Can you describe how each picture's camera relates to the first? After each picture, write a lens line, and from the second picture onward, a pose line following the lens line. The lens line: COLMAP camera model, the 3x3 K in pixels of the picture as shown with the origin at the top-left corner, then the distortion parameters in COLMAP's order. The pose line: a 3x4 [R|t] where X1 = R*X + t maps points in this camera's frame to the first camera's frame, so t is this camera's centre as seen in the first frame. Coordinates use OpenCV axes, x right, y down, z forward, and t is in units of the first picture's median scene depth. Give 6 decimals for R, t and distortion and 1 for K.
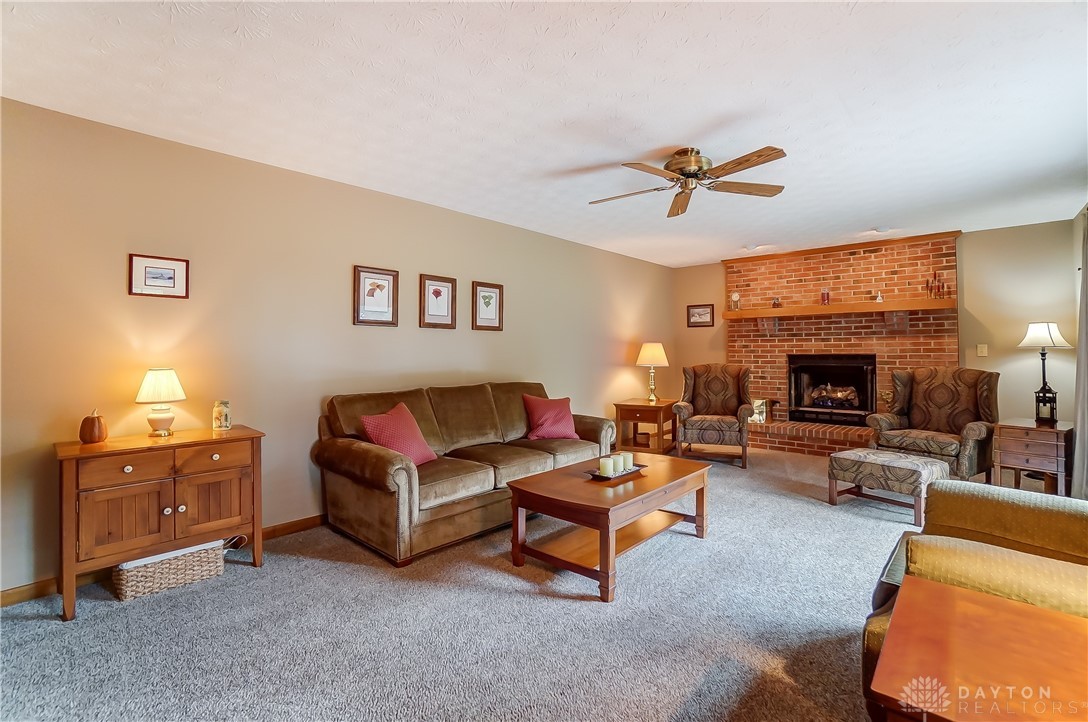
lens RADIAL K [[479.1, 0, 556.2], [0, 479.1, 355.3], [0, 0, 1]] dist [0.000067, 0.000130]
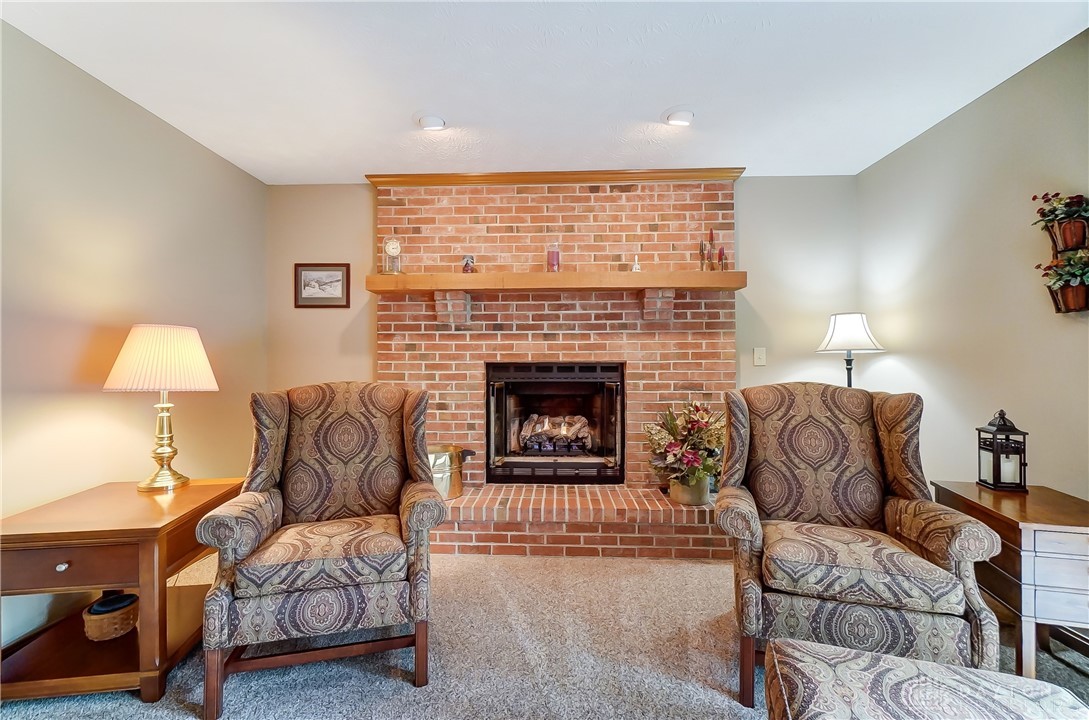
lens RADIAL K [[479.5, 0, 556.7], [0, 479.5, 354.3], [0, 0, 1]] dist [0.000067, 0.000130]
pose [[0.761434, 0.020150, 0.647929, 0.204452], [0.000800, 0.999487, -0.032023, 0.006706], [-0.648242, 0.024902, 0.761027, 0.574303]]
